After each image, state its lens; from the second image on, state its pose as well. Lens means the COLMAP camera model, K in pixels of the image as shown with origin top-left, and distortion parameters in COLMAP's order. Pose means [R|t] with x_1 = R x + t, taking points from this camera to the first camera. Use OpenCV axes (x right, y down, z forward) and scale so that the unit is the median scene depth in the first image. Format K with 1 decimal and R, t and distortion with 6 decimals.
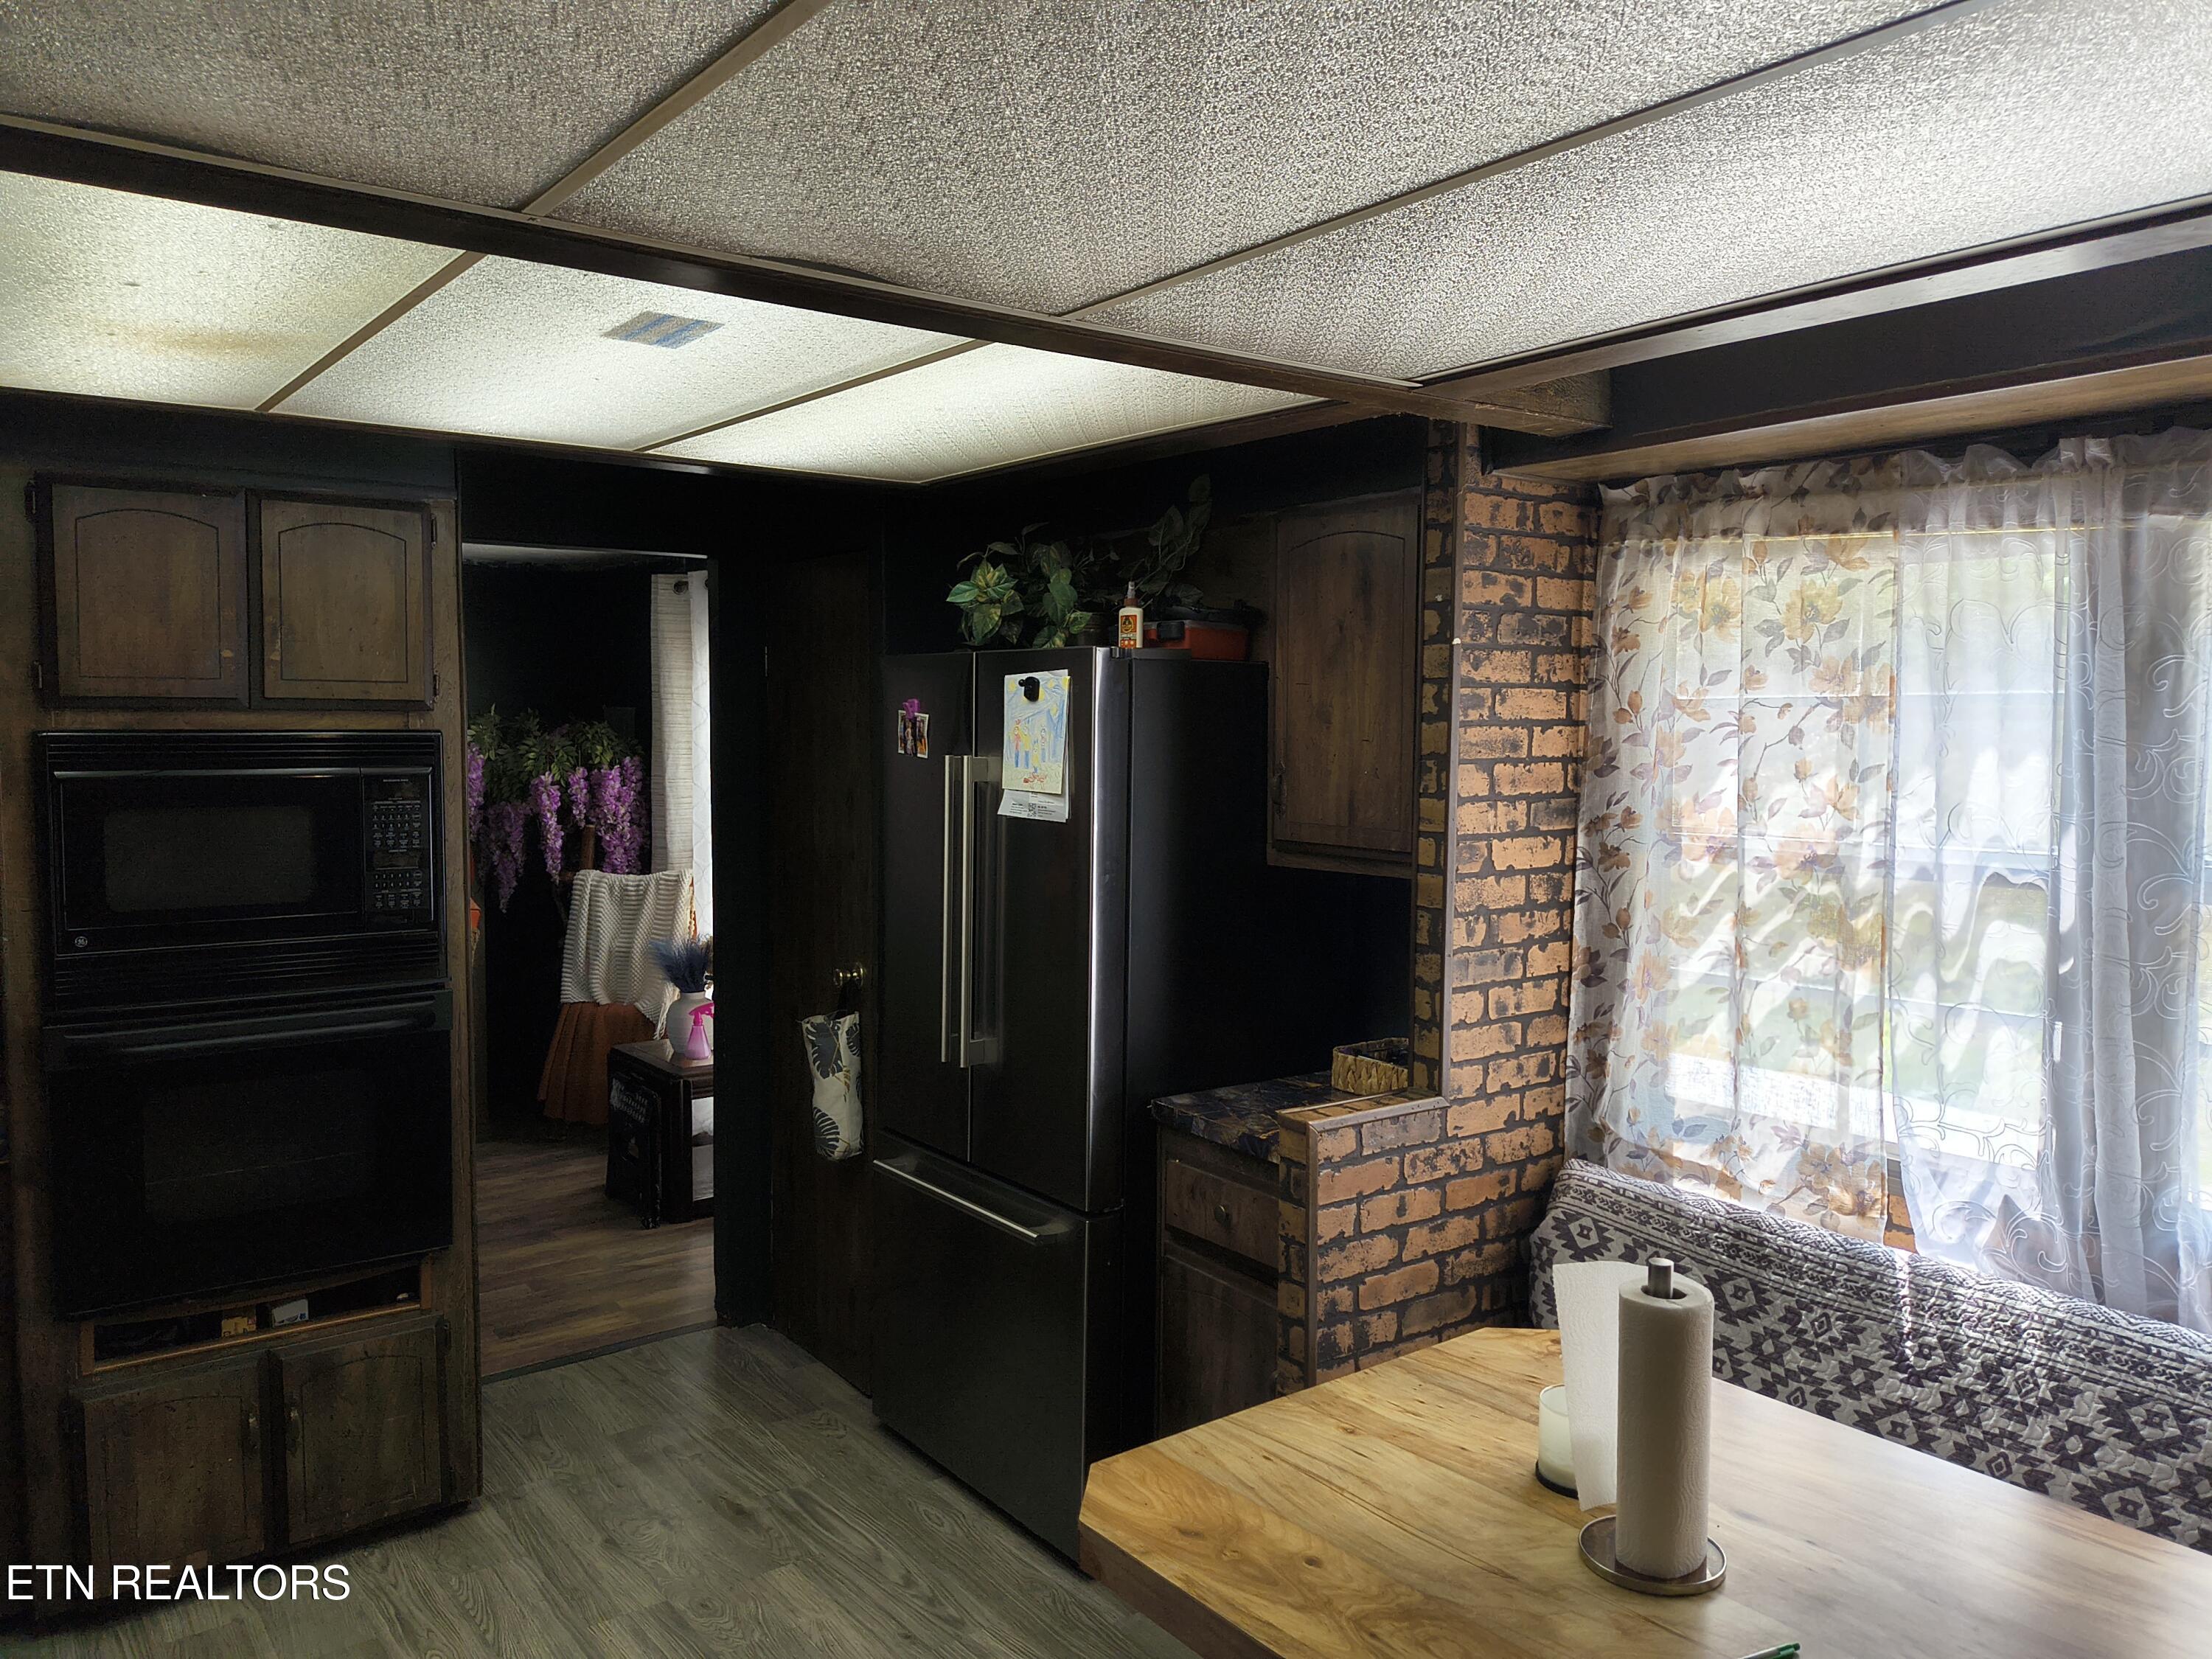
lens RADIAL K [[1614.0, 0, 1107.6], [0, 1614.0, 816.8], [0, 0, 1]] dist [0.079576, -0.124344]
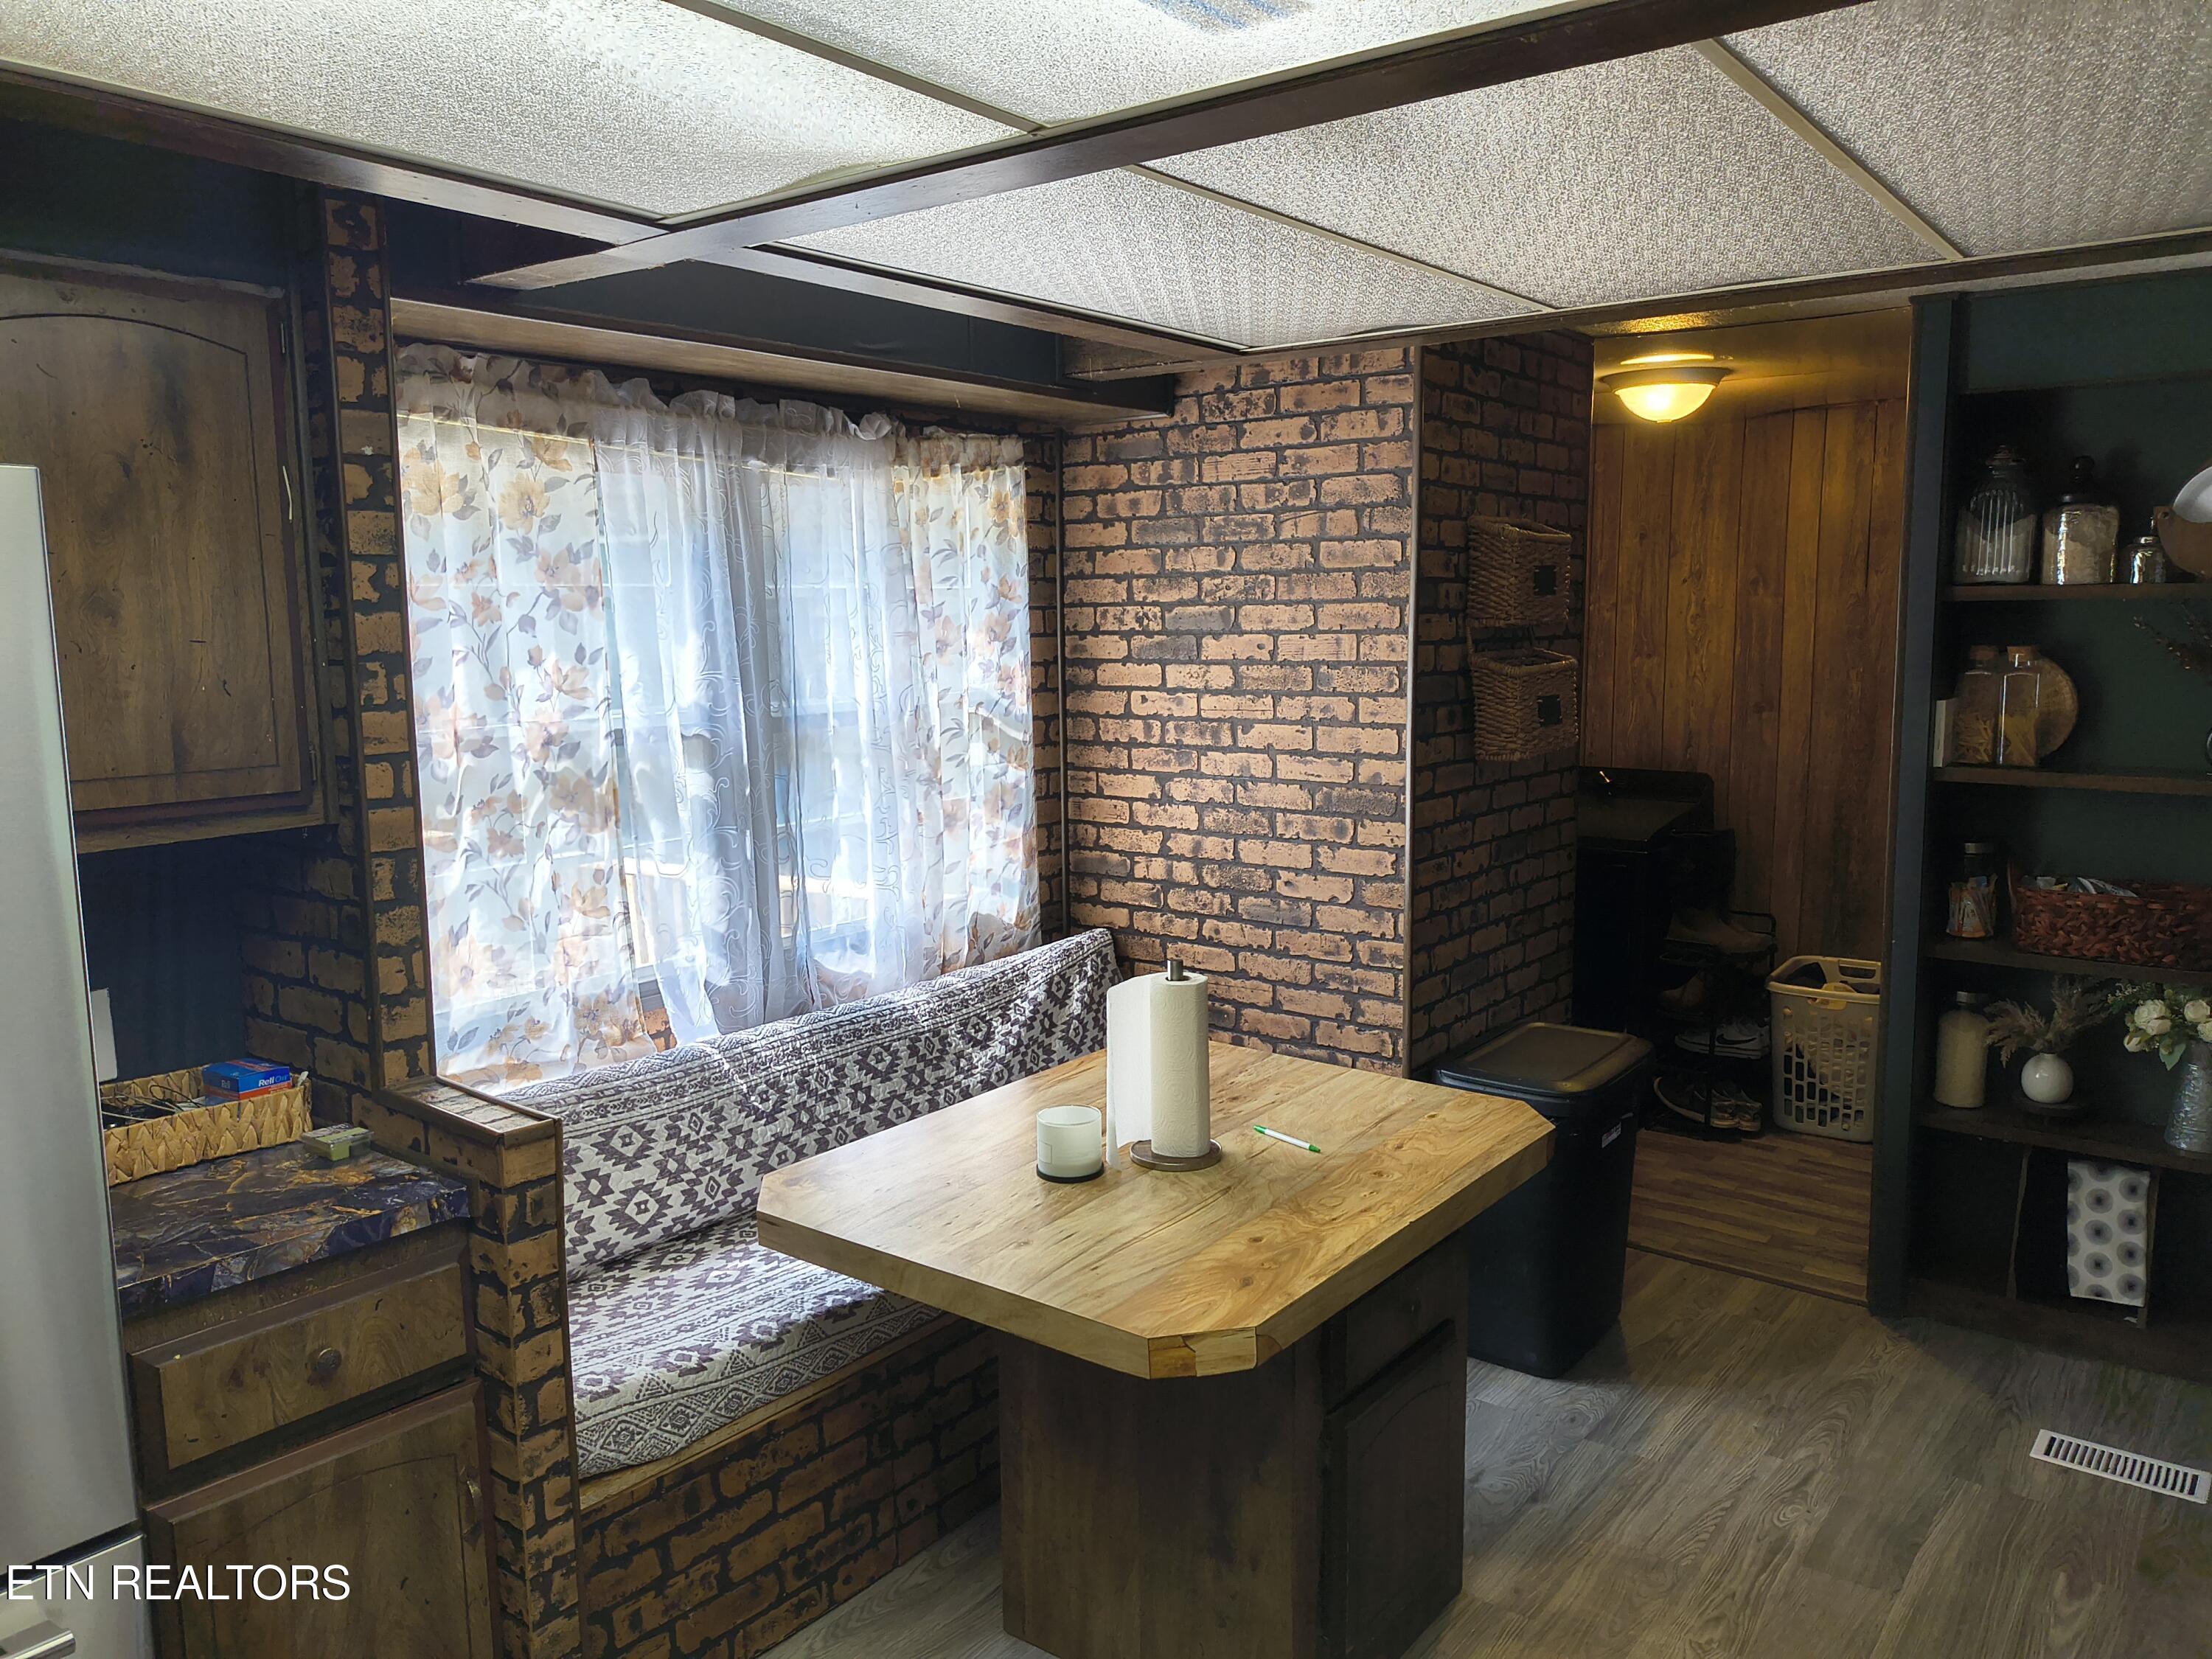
lens RADIAL K [[1659.8, 0, 1111.4], [0, 1659.8, 821.9], [0, 0, 1]] dist [-0.003820, -0.003792]
pose [[-0.292047, -0.122133, 0.948574, -0.733735], [0.068332, 0.986613, 0.148069, -0.058434], [-0.953960, 0.108061, -0.279792, 0.990061]]
